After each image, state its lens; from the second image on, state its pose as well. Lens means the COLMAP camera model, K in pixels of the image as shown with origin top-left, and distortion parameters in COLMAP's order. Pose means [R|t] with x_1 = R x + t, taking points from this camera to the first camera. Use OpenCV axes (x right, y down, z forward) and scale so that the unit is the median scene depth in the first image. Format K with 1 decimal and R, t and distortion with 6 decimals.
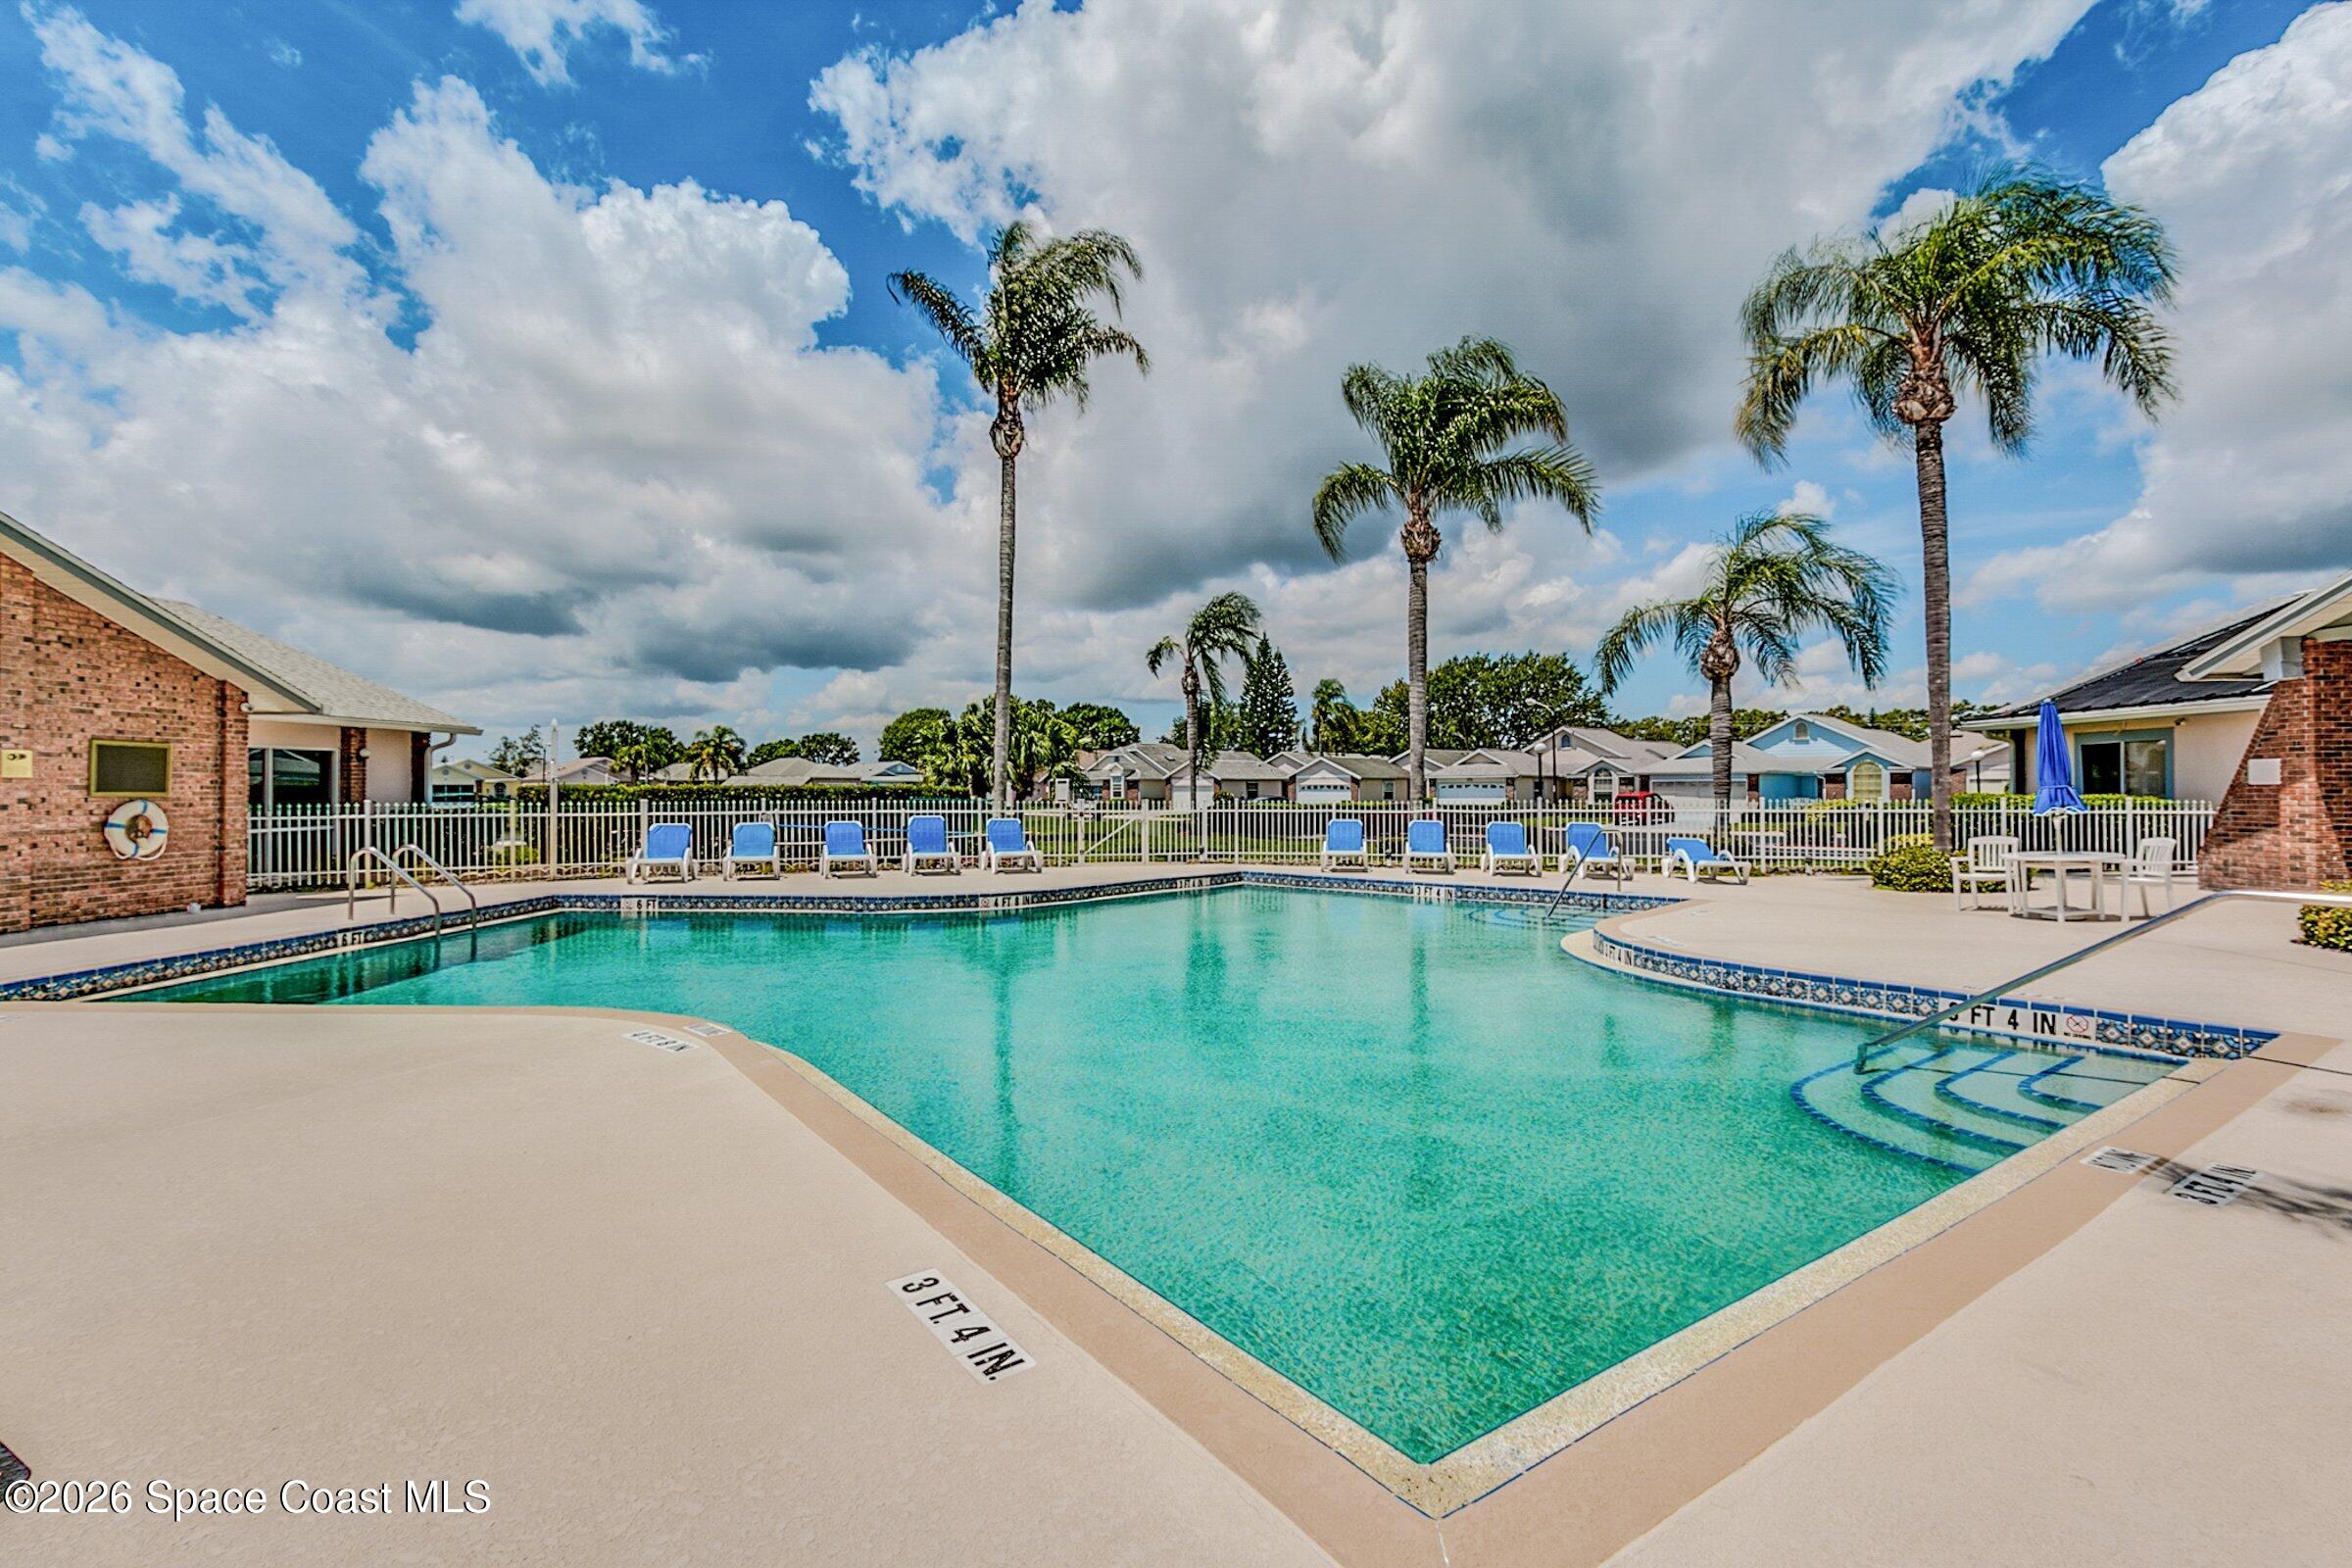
lens RADIAL K [[1123.5, 0, 1163.8], [0, 1123.5, 786.4], [0, 0, 1]] dist [-0.001252, -0.000853]
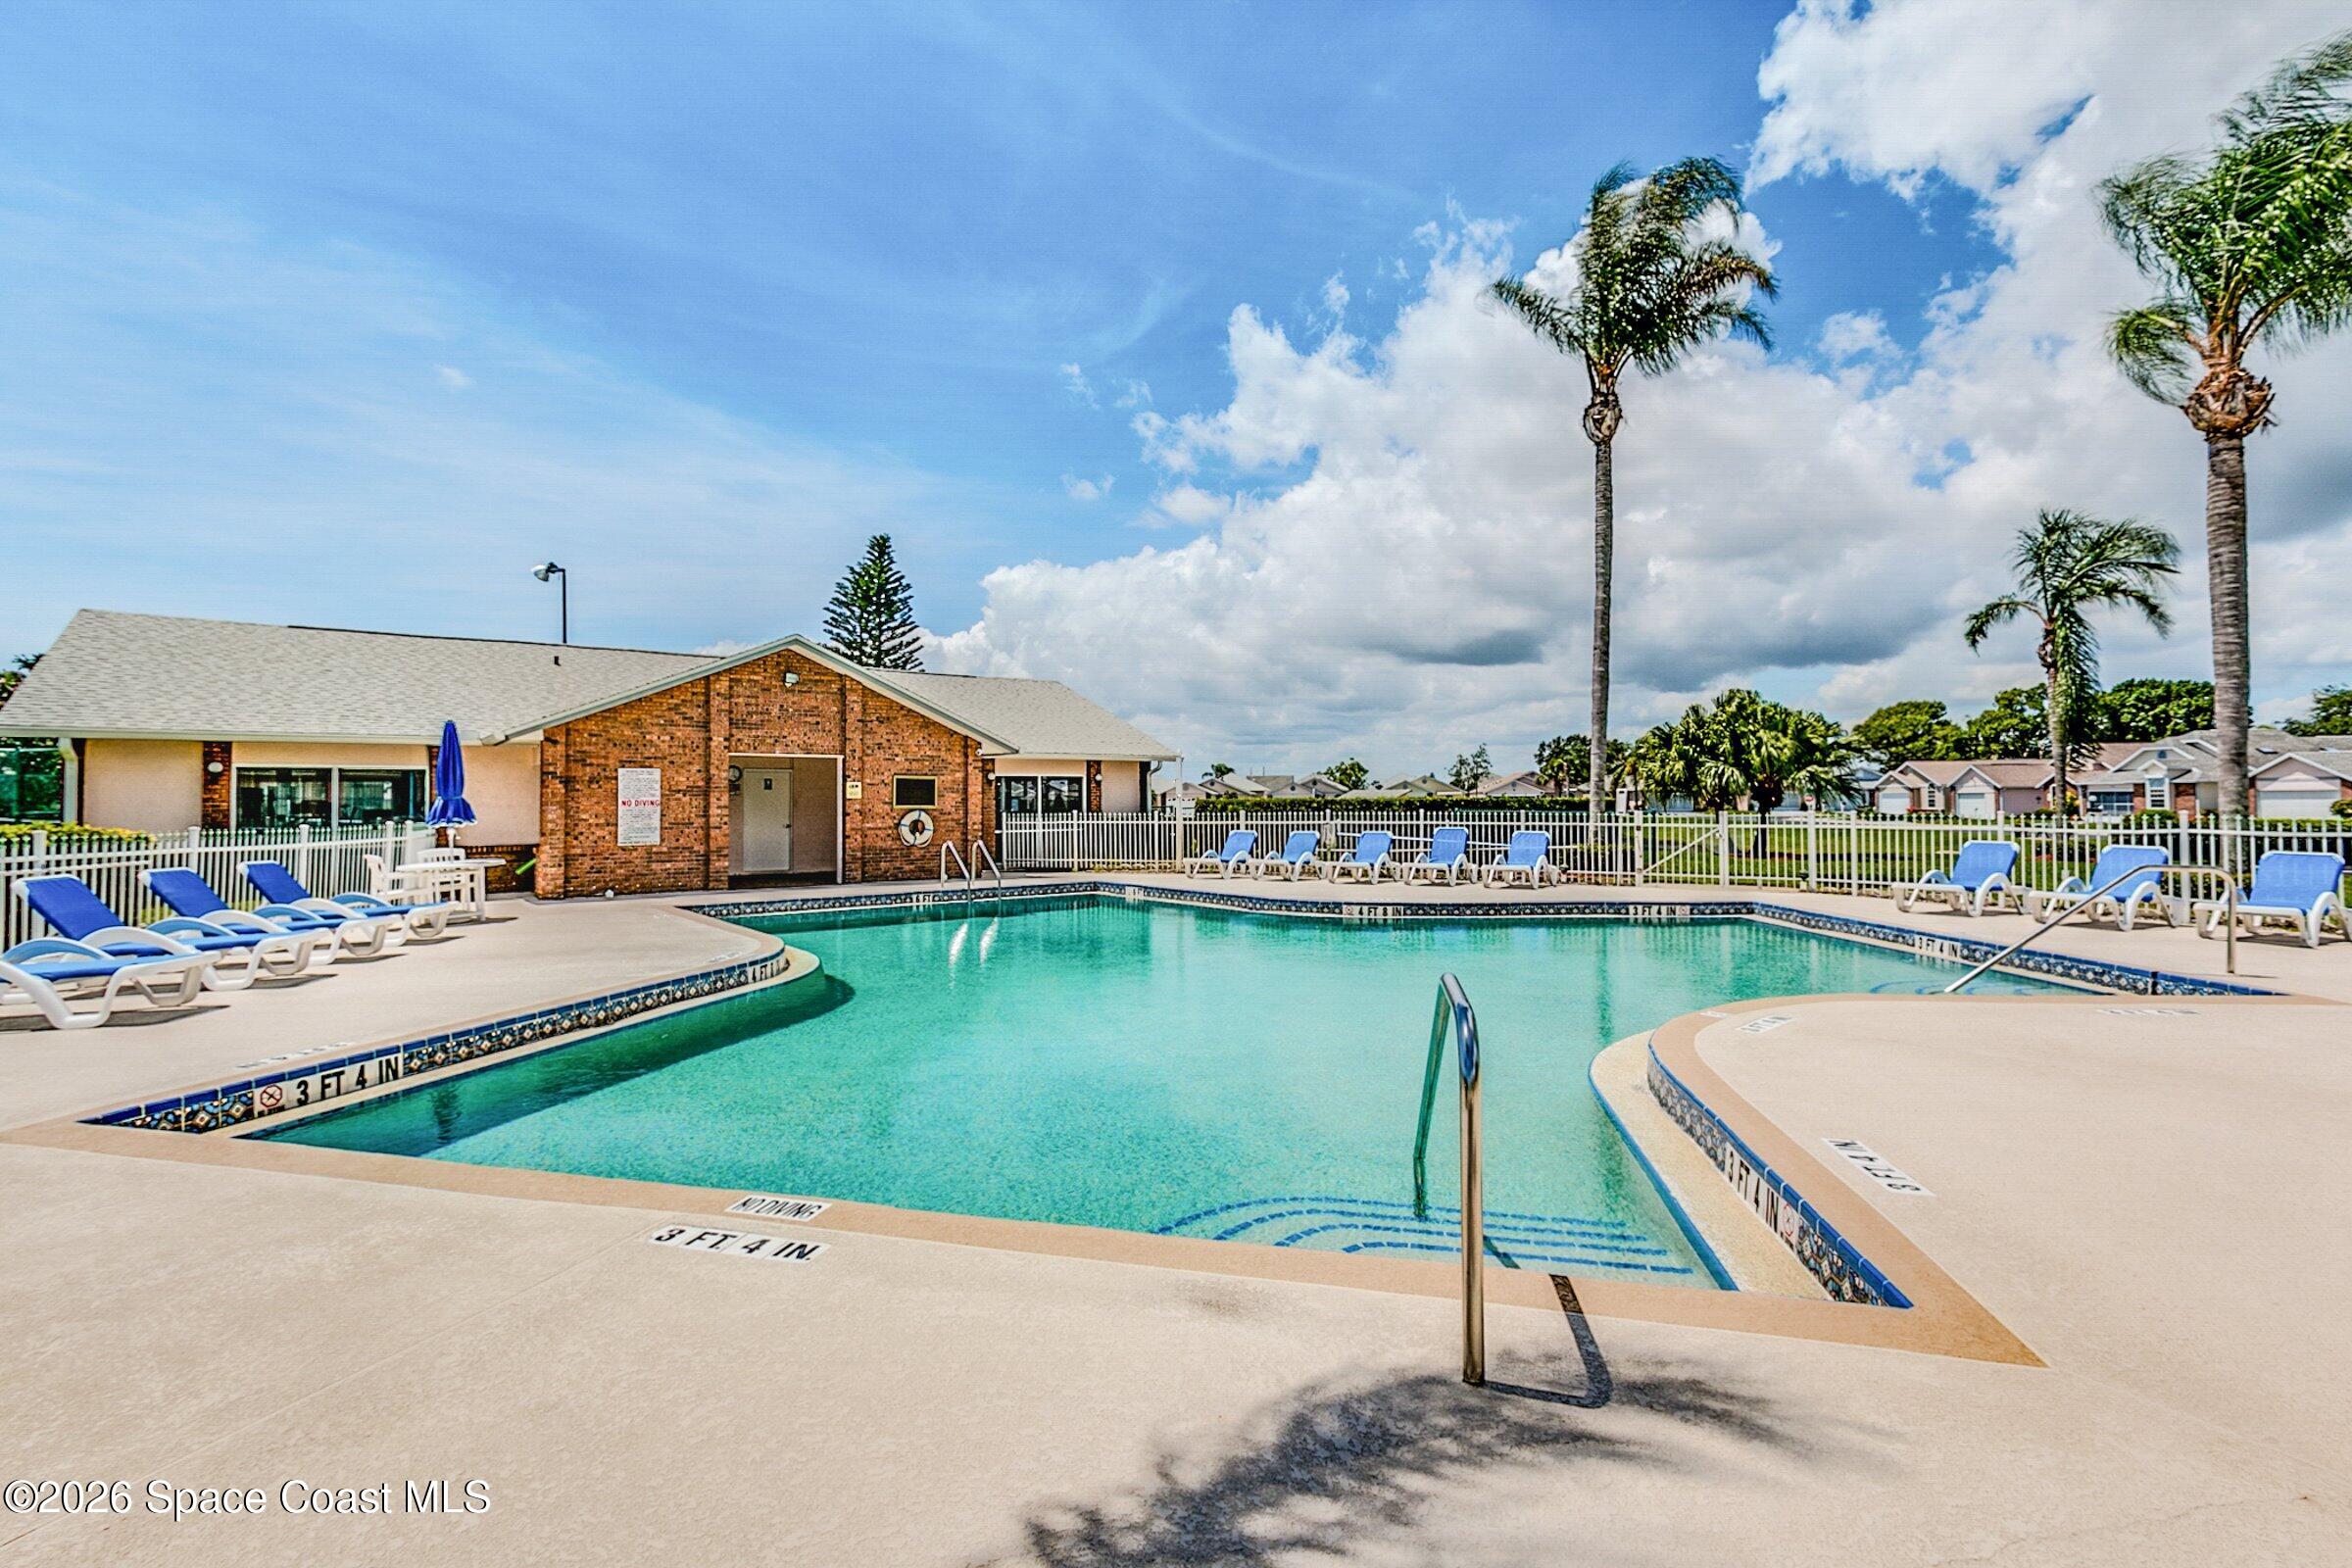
lens RADIAL K [[1123.5, 0, 1163.8], [0, 1123.5, 786.4], [0, 0, 1]] dist [-0.001252, -0.000853]
pose [[0.615485, -0.014473, -0.788016, 0.435721], [0.007910, 0.999894, -0.012187, -0.000271], [0.788109, 0.001268, 0.615535, 0.171599]]
